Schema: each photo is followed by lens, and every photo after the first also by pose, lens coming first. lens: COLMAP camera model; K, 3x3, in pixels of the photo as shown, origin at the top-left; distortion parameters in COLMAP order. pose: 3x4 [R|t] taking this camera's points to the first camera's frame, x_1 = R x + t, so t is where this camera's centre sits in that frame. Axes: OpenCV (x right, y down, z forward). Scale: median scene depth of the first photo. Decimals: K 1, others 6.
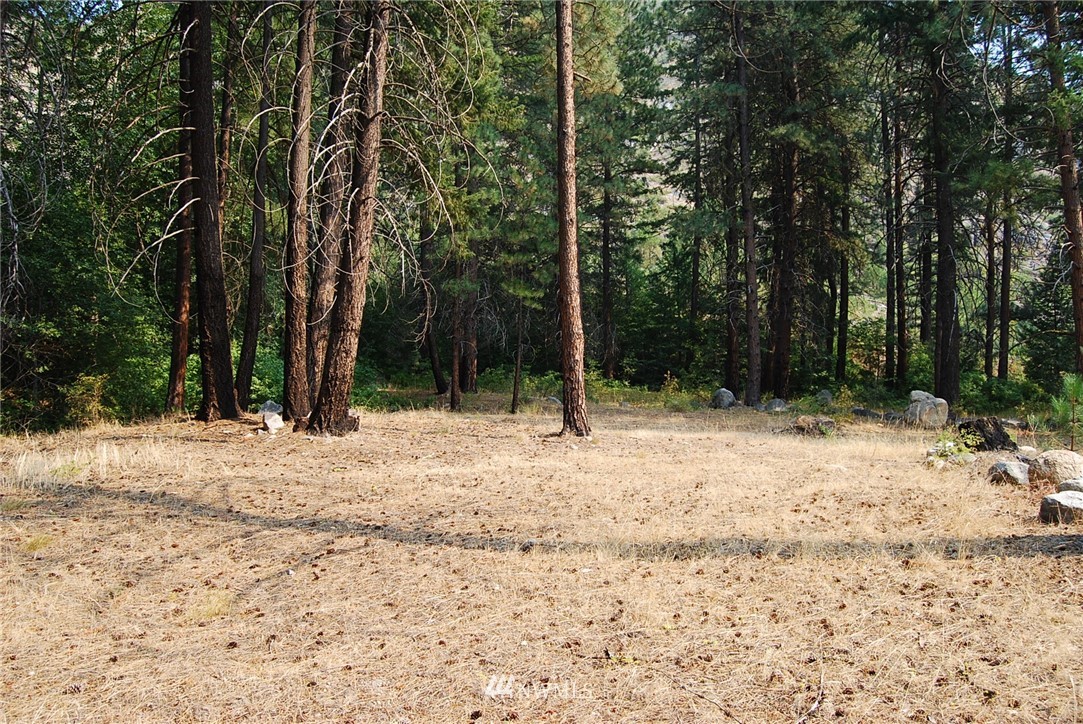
lens RADIAL K [[865.3, 0, 539.6], [0, 865.3, 361.9], [0, 0, 1]] dist [-0.077652, 0.037872]
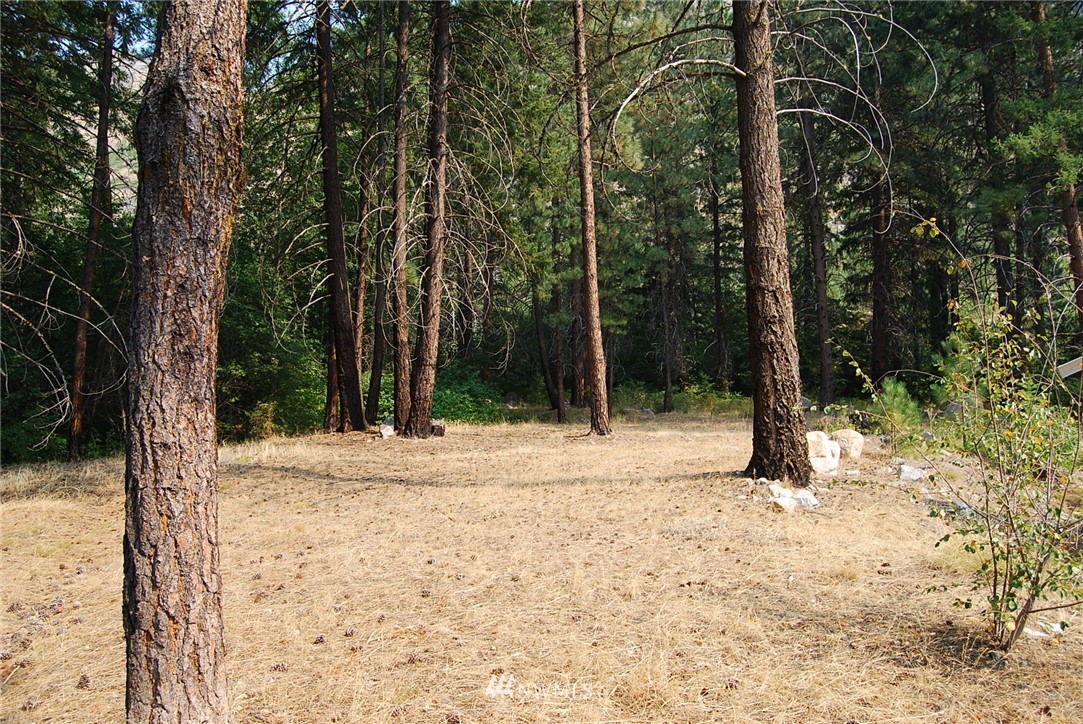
lens RADIAL K [[865.3, 0, 542.2], [0, 865.3, 361.3], [0, 0, 1]] dist [-0.077652, 0.037872]
pose [[0.980272, -0.042861, -0.192951, 0.215152], [0.038856, 0.998944, -0.024498, -0.000190], [0.193797, 0.016518, 0.980903, -0.334303]]
